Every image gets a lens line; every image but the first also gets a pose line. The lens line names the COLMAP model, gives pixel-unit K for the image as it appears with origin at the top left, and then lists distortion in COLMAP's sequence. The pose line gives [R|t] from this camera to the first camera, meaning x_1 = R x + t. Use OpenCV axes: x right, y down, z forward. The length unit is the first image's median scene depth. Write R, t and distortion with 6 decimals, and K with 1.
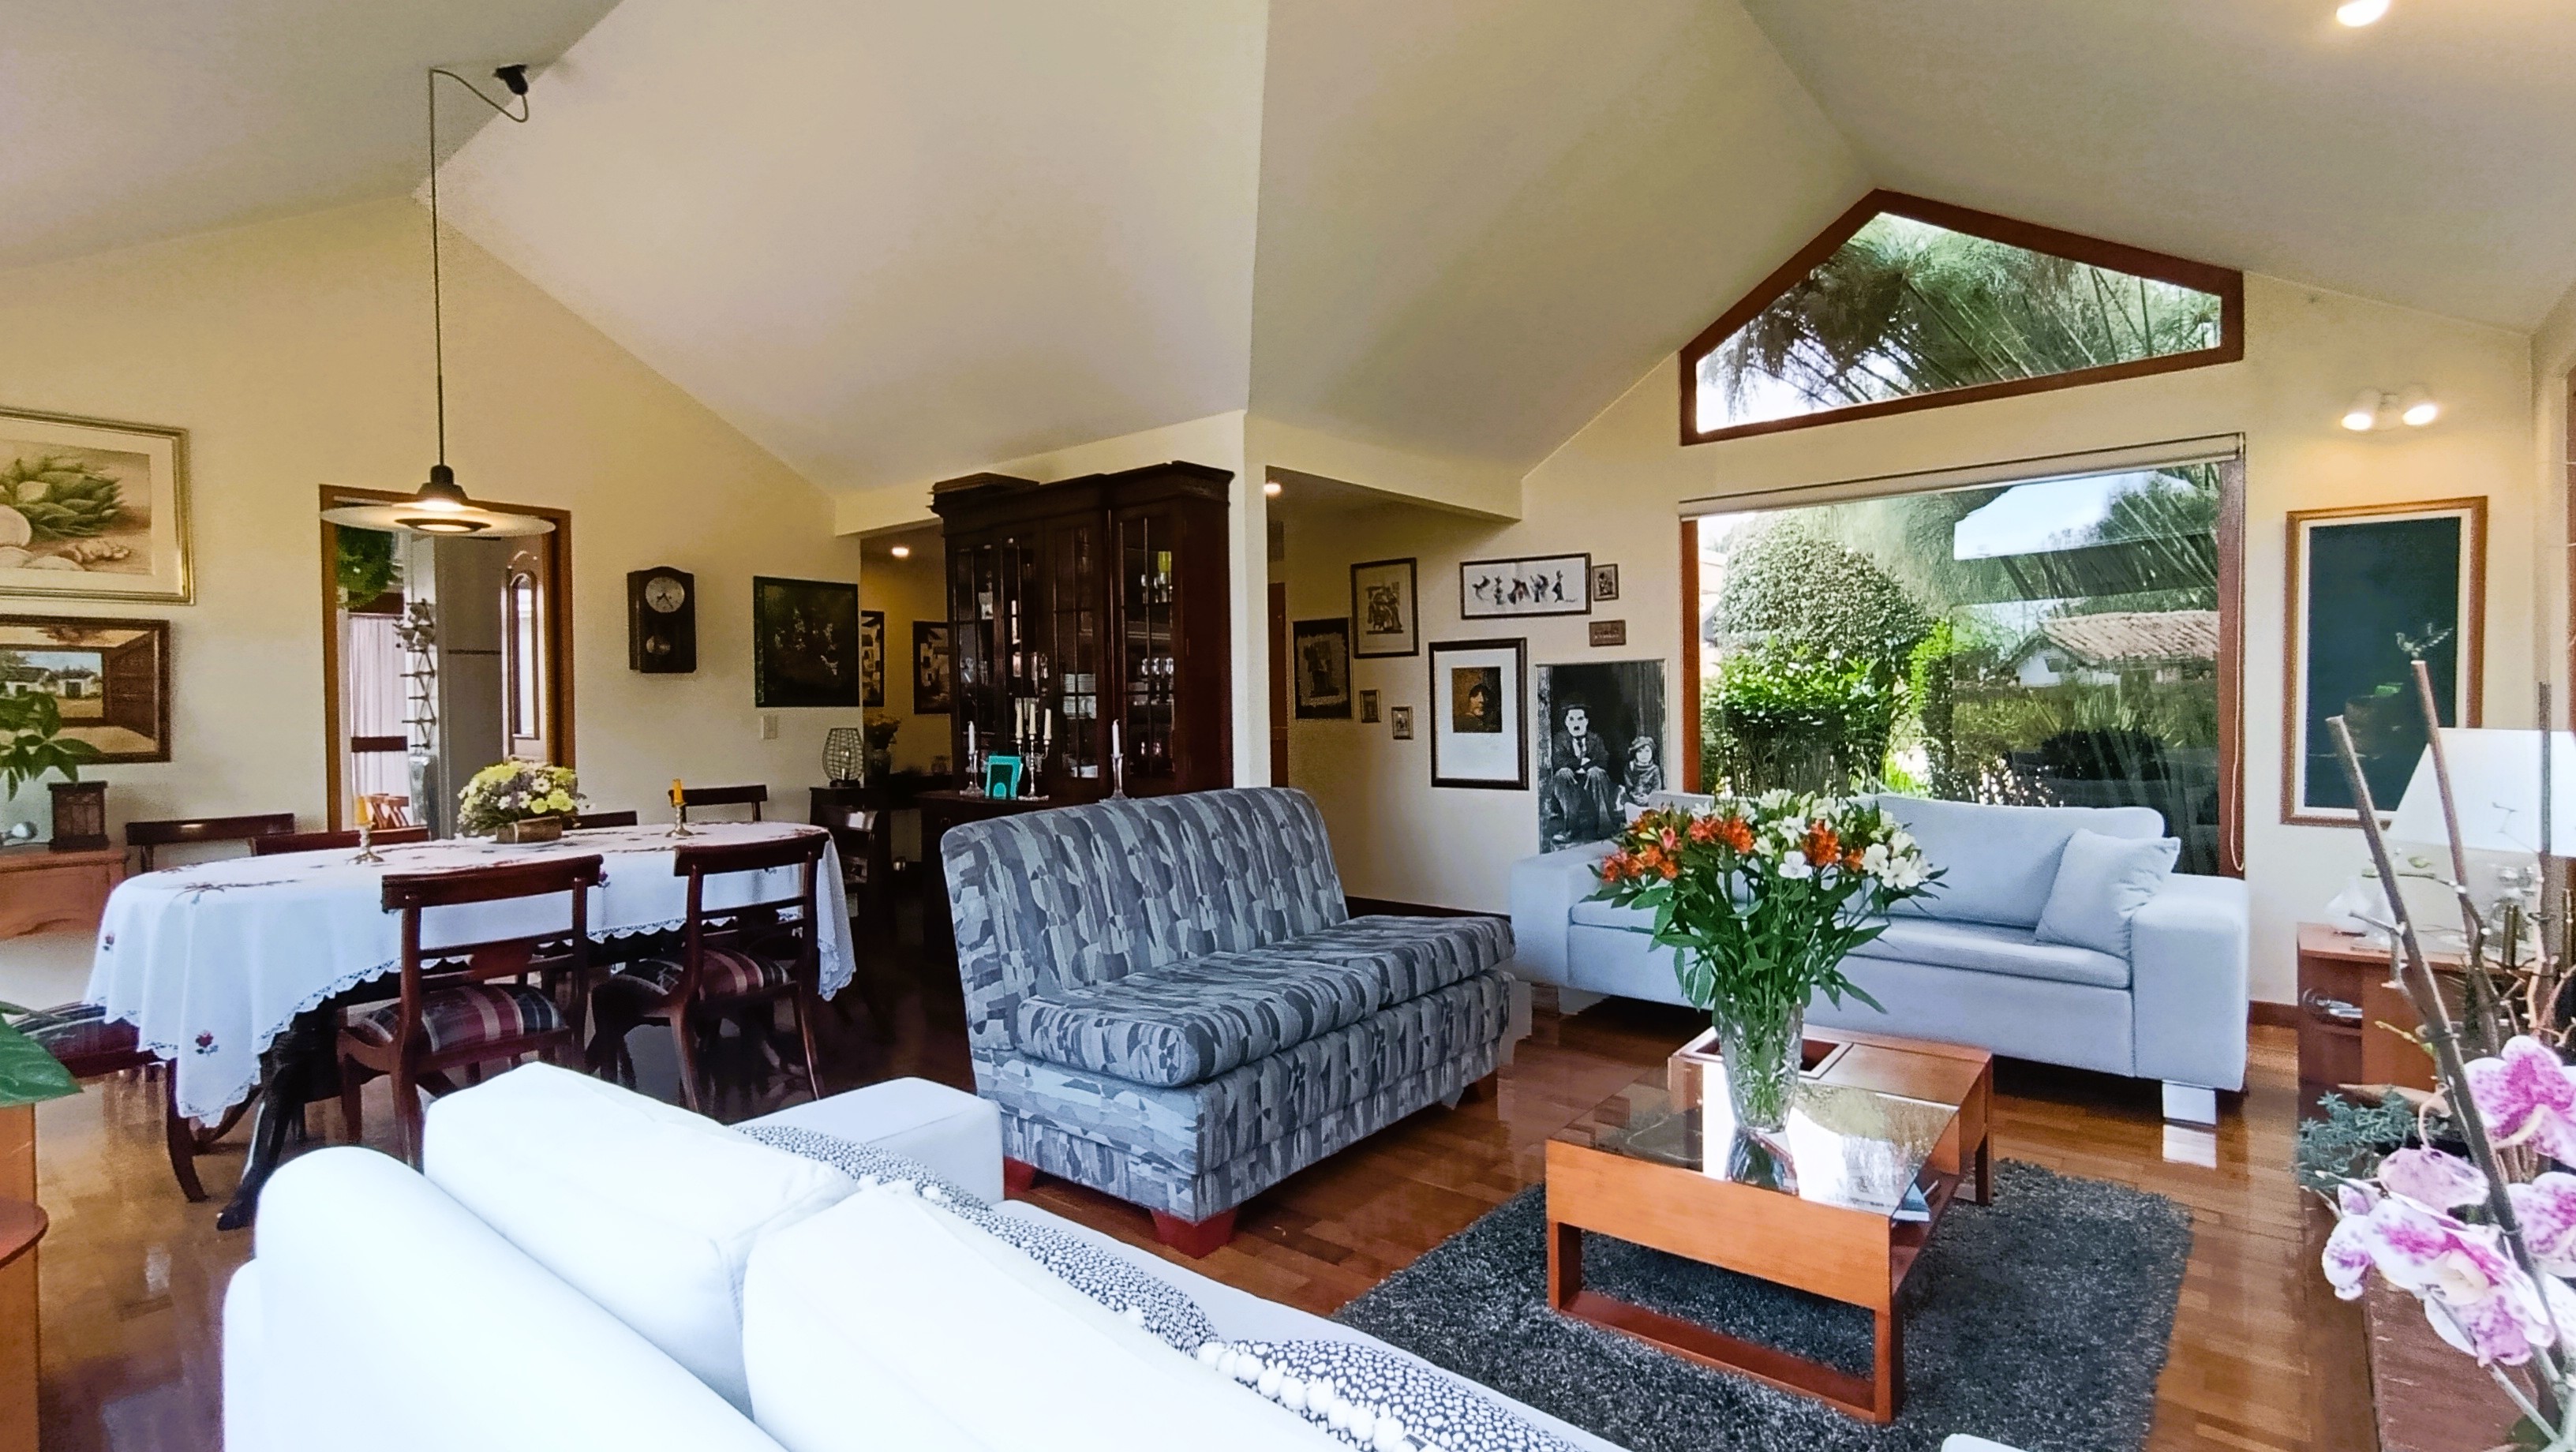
lens RADIAL K [[1179.9, 0, 1292.7], [0, 1179.9, 715.8], [0, 0, 1]] dist [-0.016531, 0.017689]
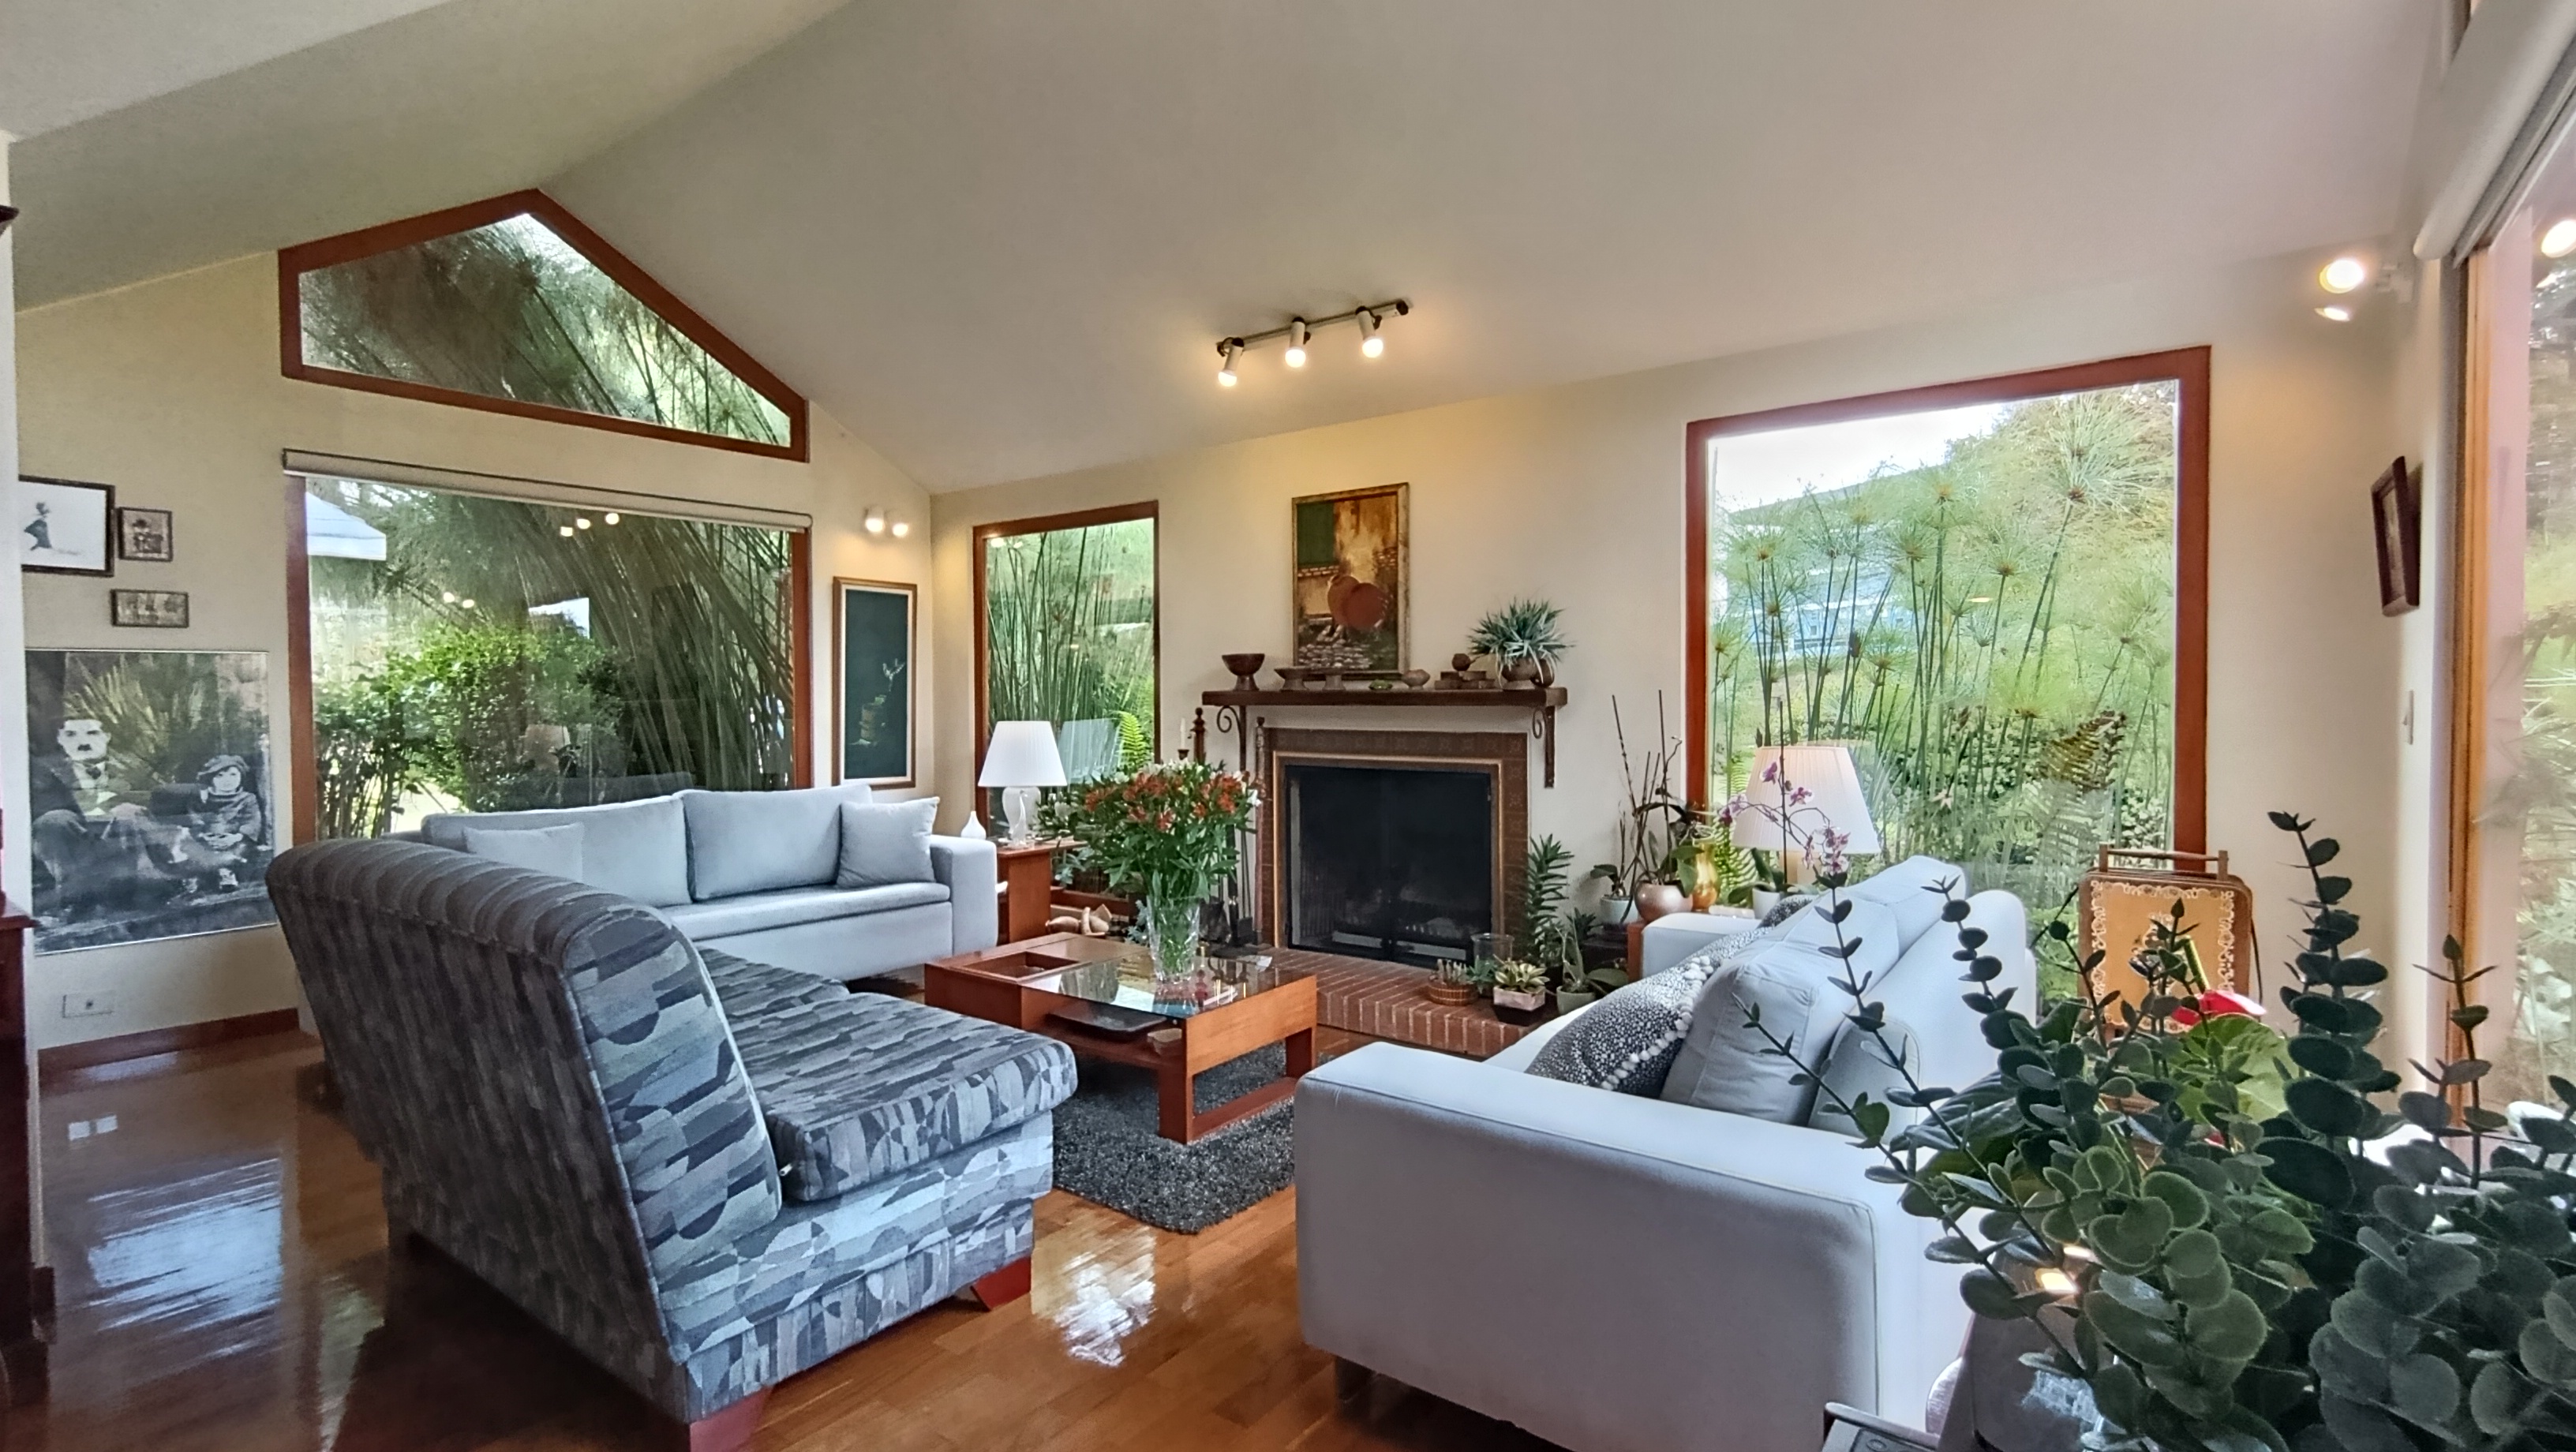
lens RADIAL K [[1179.9, 0, 1292.7], [0, 1179.9, 715.8], [0, 0, 1]] dist [-0.016531, 0.017689]
pose [[-0.028236, -0.003630, 0.999595, -0.598195], [0.014340, 0.999889, 0.004036, -0.000388], [-0.999498, 0.014448, -0.028181, 0.471472]]
